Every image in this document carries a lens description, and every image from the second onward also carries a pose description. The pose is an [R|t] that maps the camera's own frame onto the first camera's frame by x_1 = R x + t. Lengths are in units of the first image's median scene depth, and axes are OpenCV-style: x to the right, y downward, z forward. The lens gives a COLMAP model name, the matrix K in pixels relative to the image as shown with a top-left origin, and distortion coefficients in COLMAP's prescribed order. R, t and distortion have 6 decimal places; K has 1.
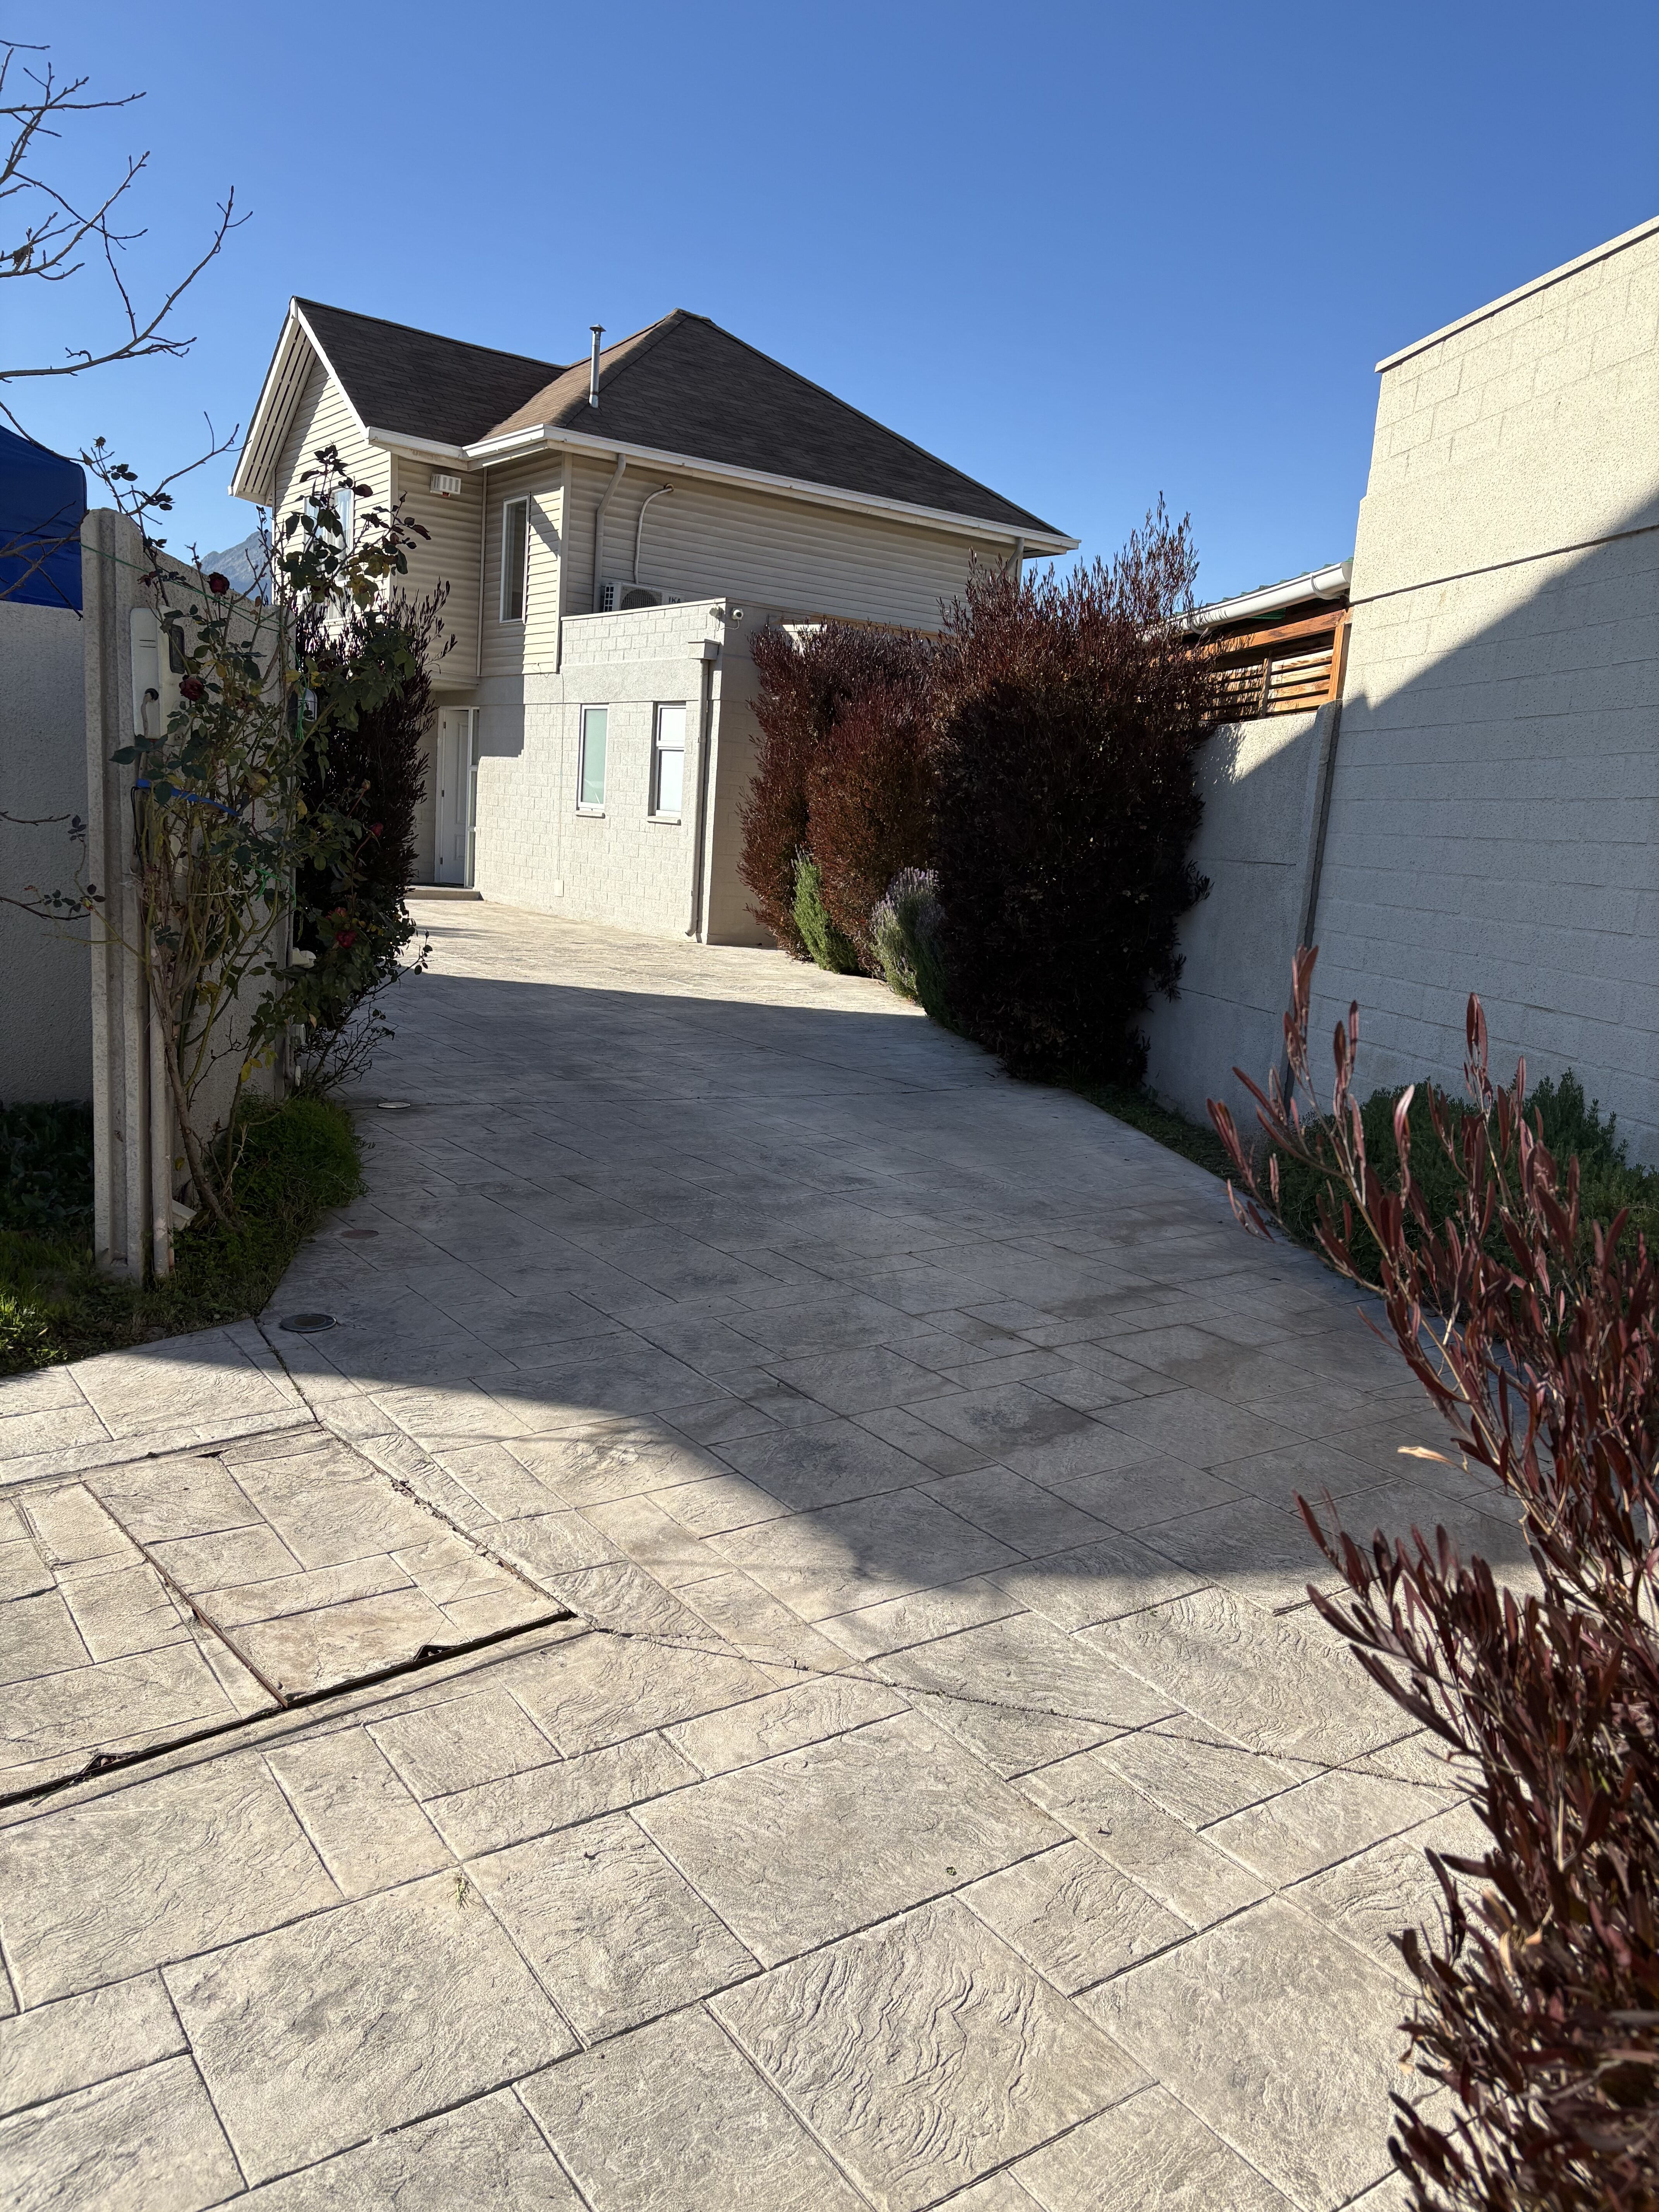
lens RADIAL K [[1640.8, 0, 829.3], [0, 1640.8, 1109.6], [0, 0, 1]] dist [-0.004061, -0.001418]
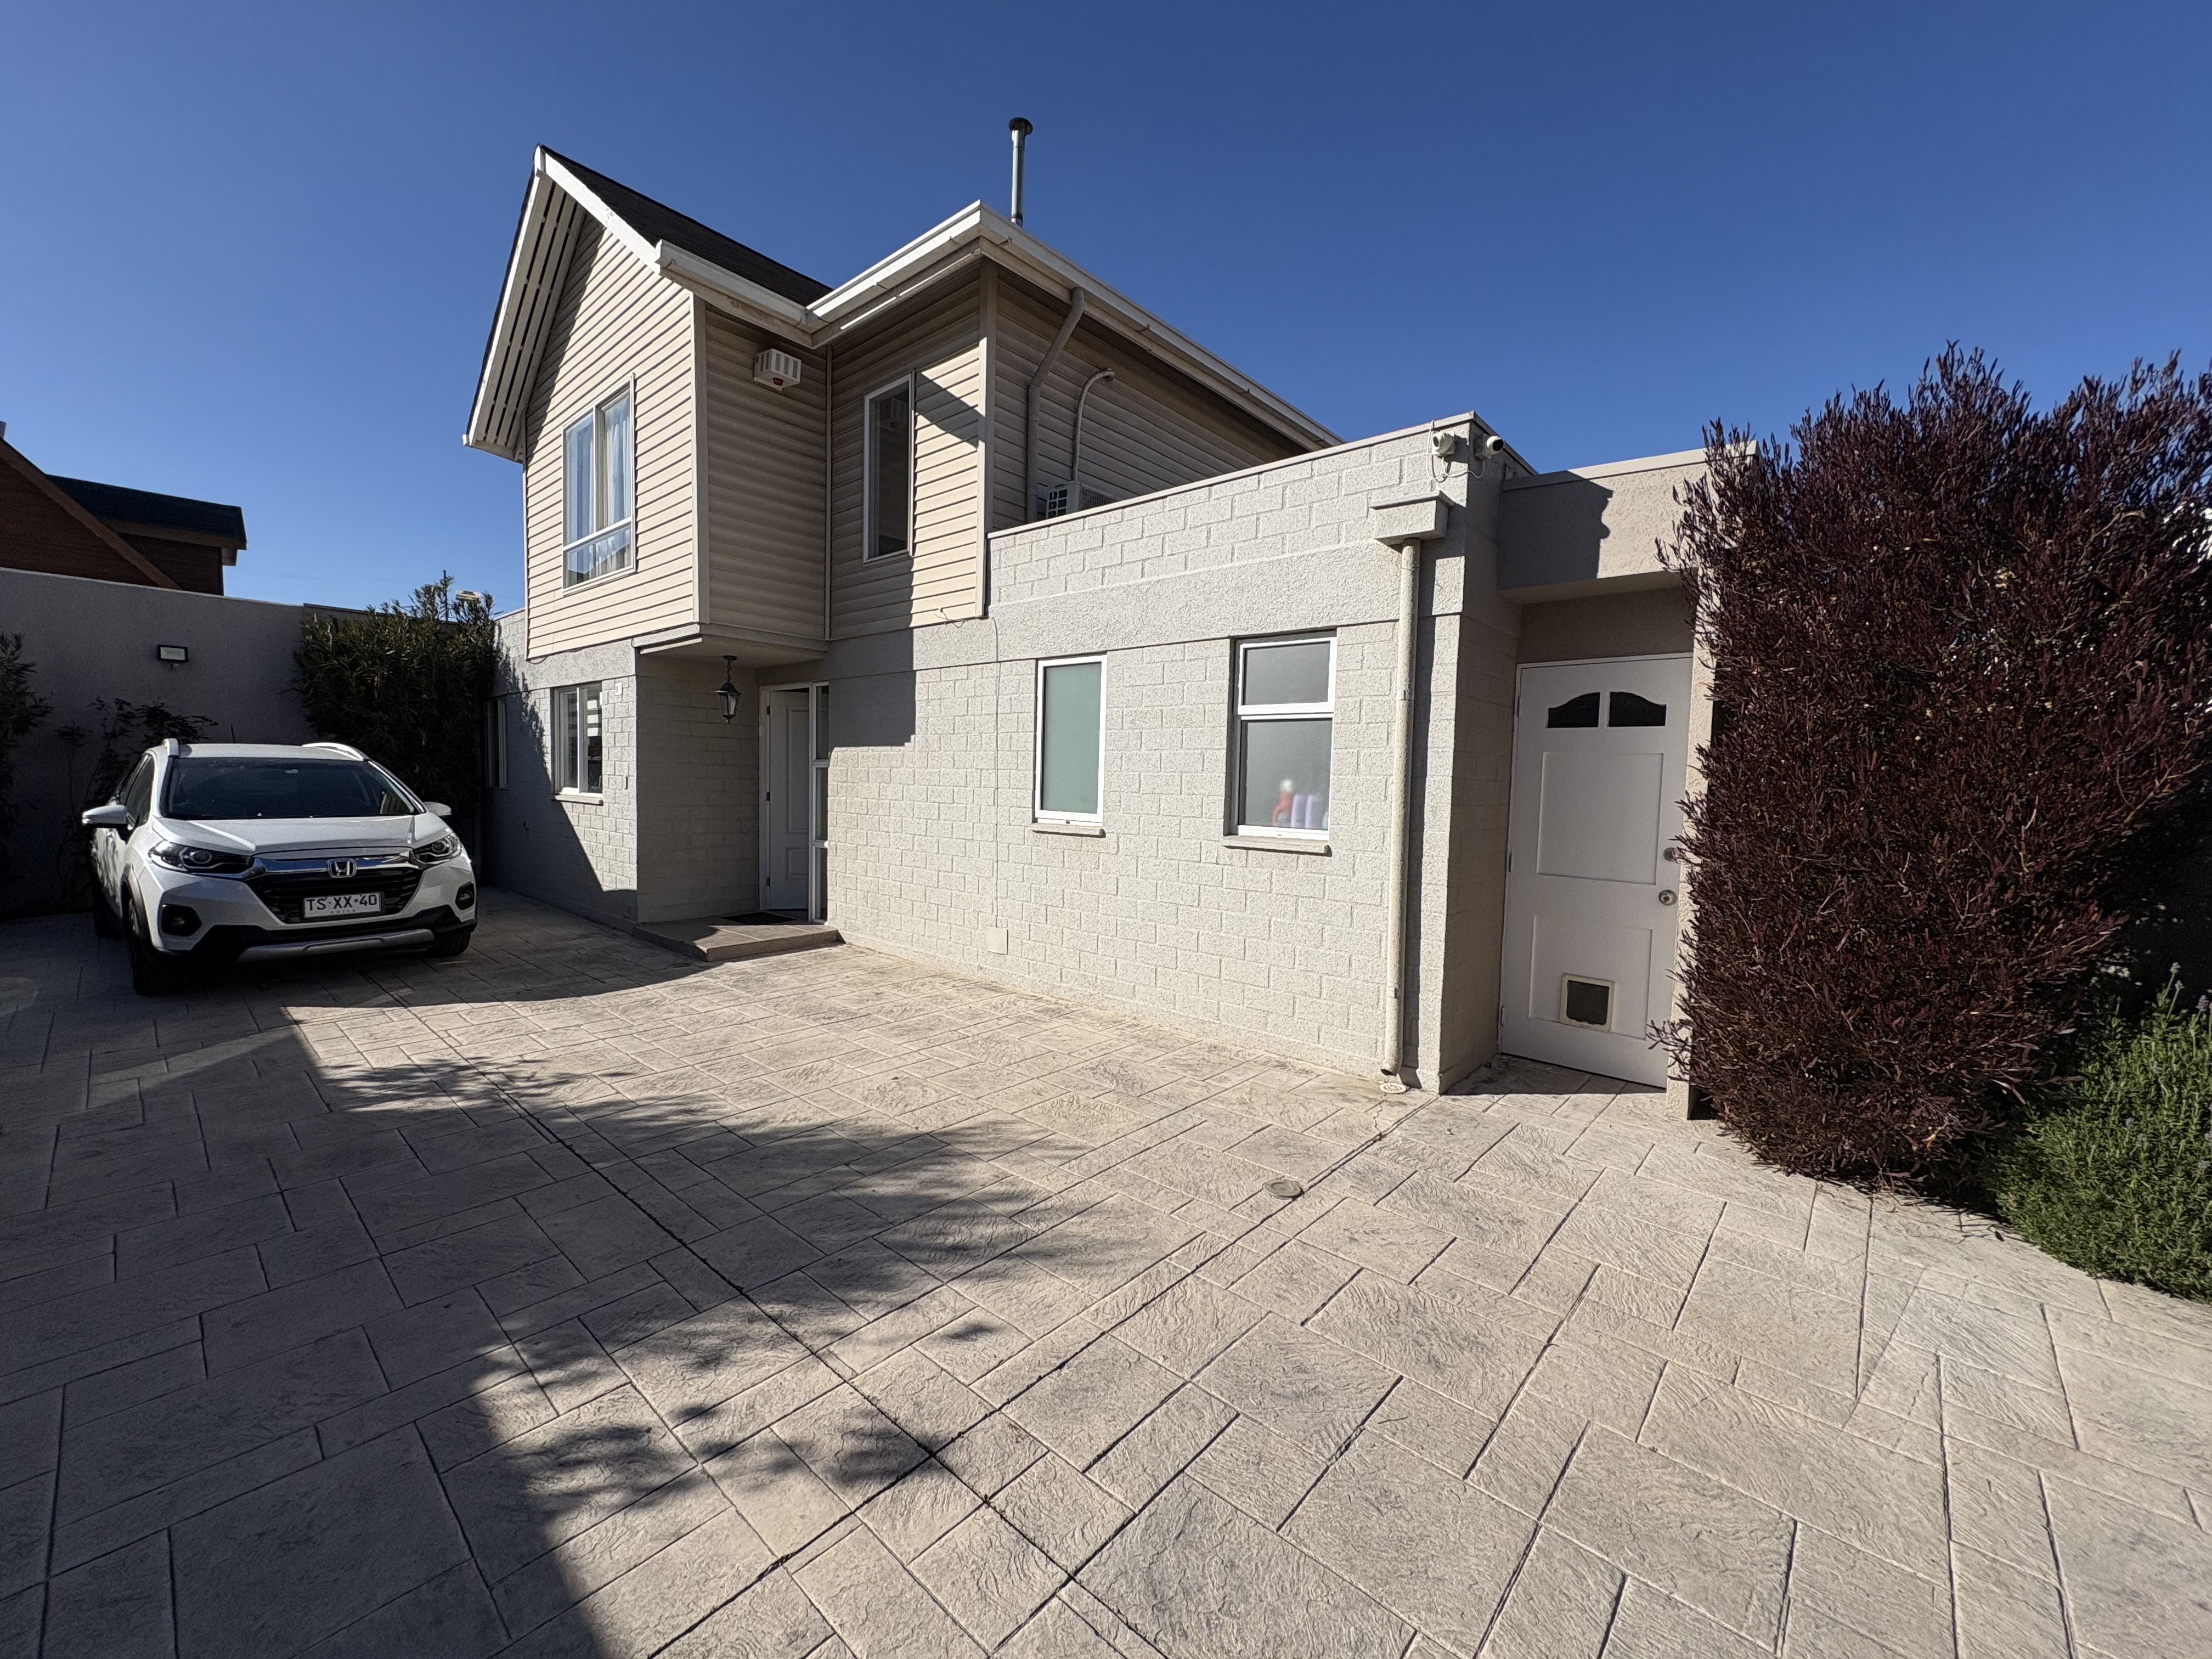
lens RADIAL K [[881.6, 0, 1110.1], [0, 881.6, 825.0], [0, 0, 1]] dist [0.000651, 0.001456]
pose [[0.973022, -0.058789, 0.223096, -0.201512], [0.084097, 0.990837, -0.105687, -0.142933], [-0.214838, 0.121598, 0.969050, 0.659881]]
